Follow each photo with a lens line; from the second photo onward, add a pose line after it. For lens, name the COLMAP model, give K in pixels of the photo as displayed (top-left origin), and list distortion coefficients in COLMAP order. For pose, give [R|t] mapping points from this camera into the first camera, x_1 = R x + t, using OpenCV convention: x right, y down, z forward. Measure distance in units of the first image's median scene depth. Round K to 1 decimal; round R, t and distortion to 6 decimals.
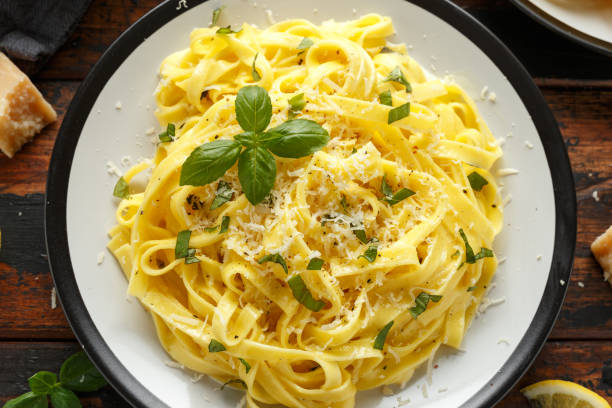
lens RADIAL K [[1033.7, 0, 307.4], [0, 1033.7, 217.8], [0, 0, 1]] dist [-0.046958, 0.000000]
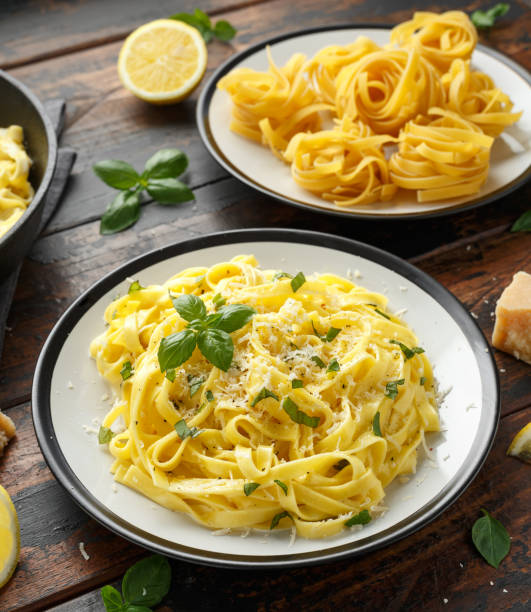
lens RADIAL K [[1277.8, 0, 287.8], [0, 1277.8, 316.4], [0, 0, 1]] dist [-0.054363, 0.000000]
pose [[0.885111, -0.352859, 0.303428, -0.399359], [0.458808, 0.770810, -0.441981, 0.599929], [-0.077929, 0.530418, 0.844147, -0.242475]]
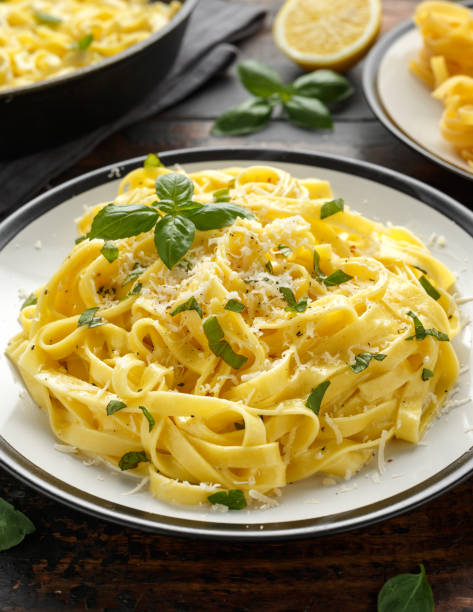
lens RADIAL K [[1182.0, 0, 232.3], [0, 1182.0, 305.0], [0, 0, 1]] dist [-0.071668, 0.000000]
pose [[0.997122, -0.025741, -0.071313, 0.074921], [-0.021209, 0.808344, -0.588328, 0.614096], [0.072790, 0.588147, 0.805472, 0.192954]]
